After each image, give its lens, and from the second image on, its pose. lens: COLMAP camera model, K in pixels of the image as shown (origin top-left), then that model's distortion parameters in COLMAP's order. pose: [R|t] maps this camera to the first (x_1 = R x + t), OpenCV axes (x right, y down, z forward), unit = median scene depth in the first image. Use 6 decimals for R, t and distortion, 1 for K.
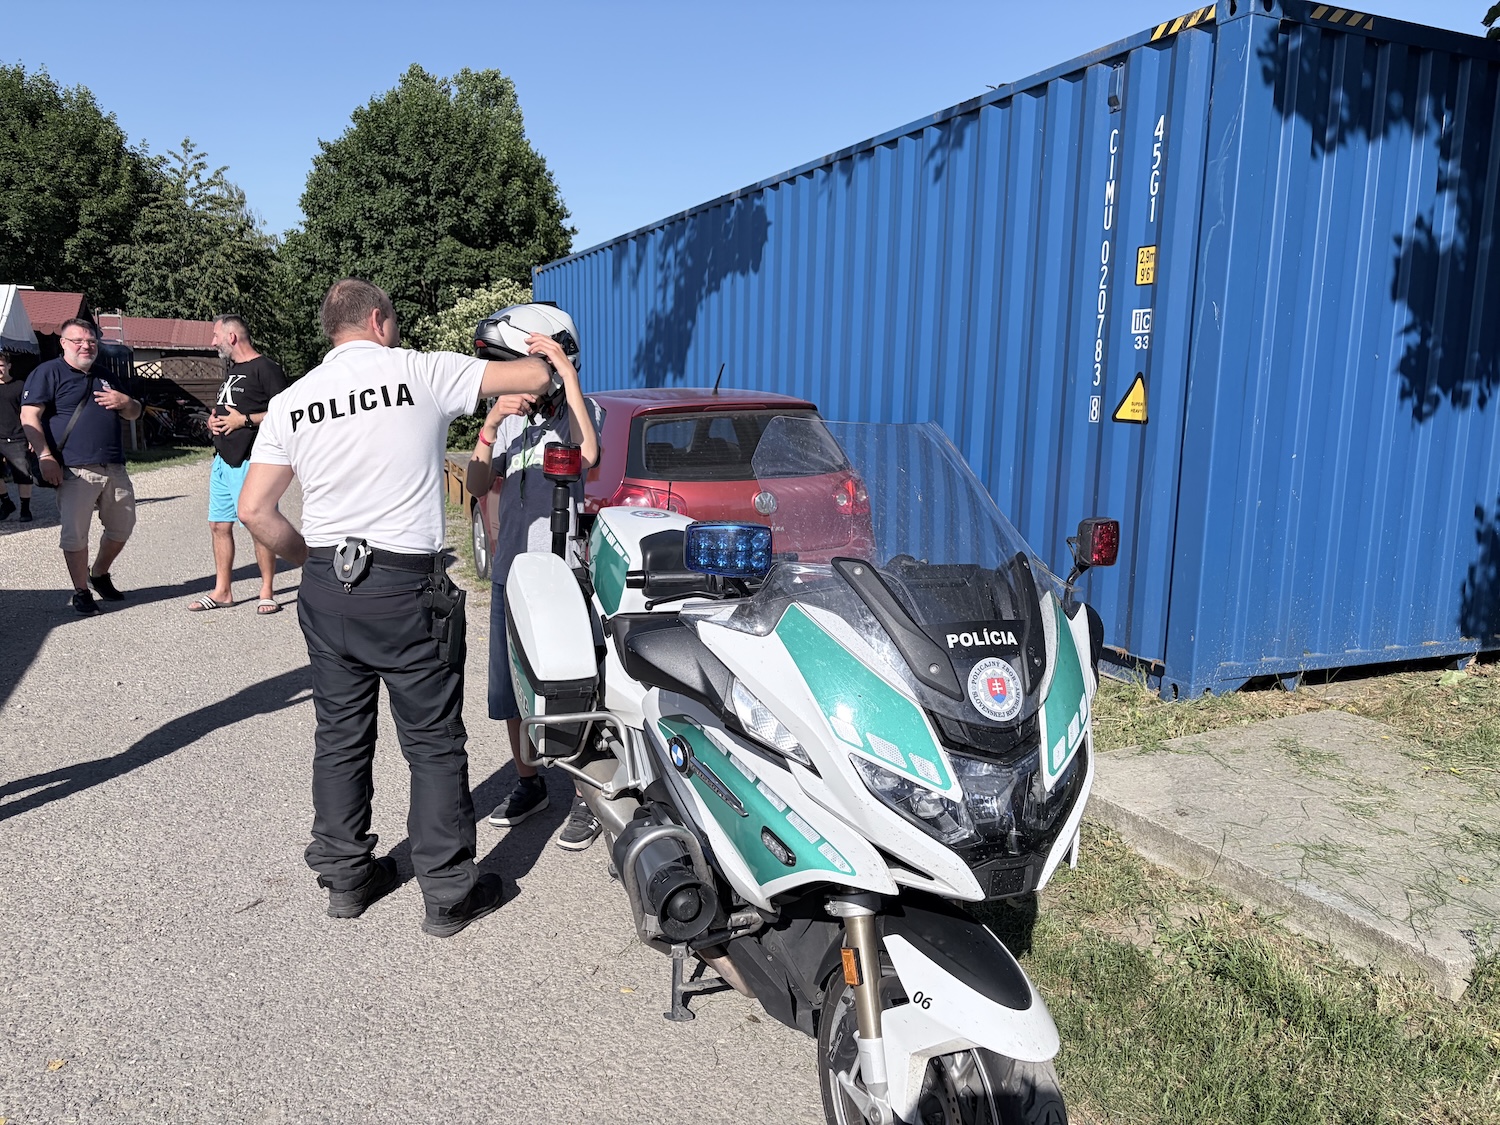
lens RADIAL K [[1157.2, 0, 748.4], [0, 1157.2, 563.9], [0, 0, 1]] dist [0.034200, 0.001985]
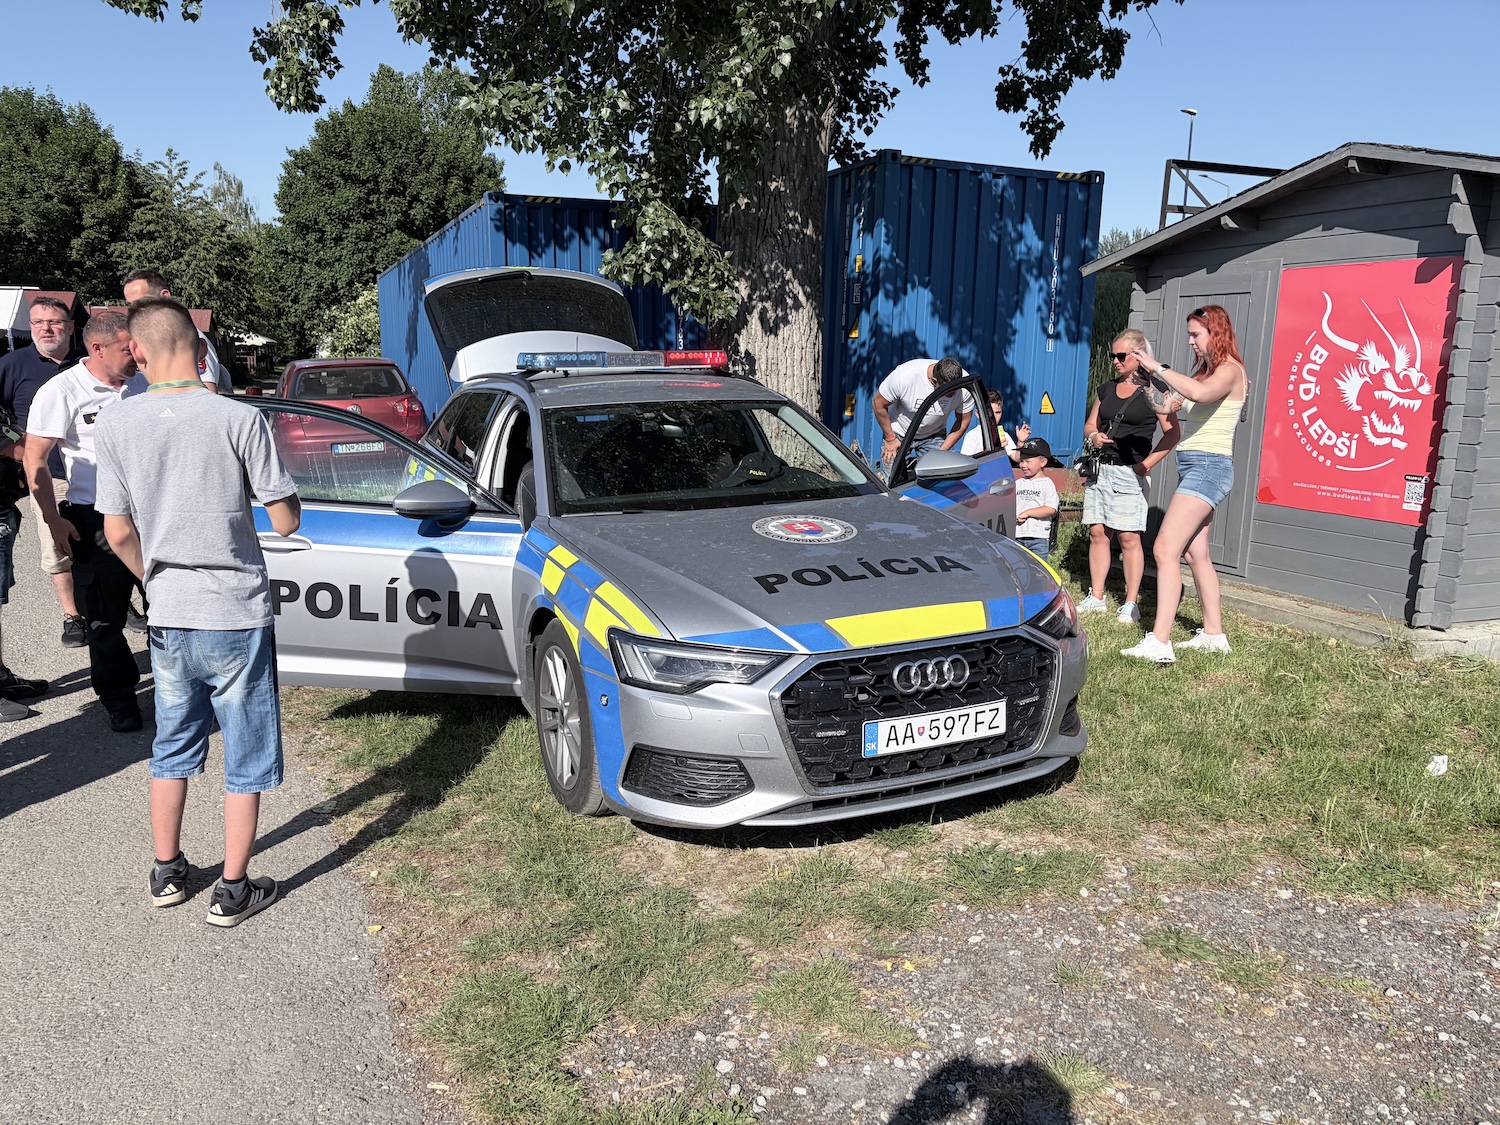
lens RADIAL K [[1157.2, 0, 747.1], [0, 1157.2, 564.6], [0, 0, 1]] dist [0.034200, 0.001985]
pose [[0.999656, -0.013474, -0.022515, 0.114516], [0.014084, 0.999532, 0.027155, 0.026898], [0.022138, -0.027462, 0.999378, -0.166086]]
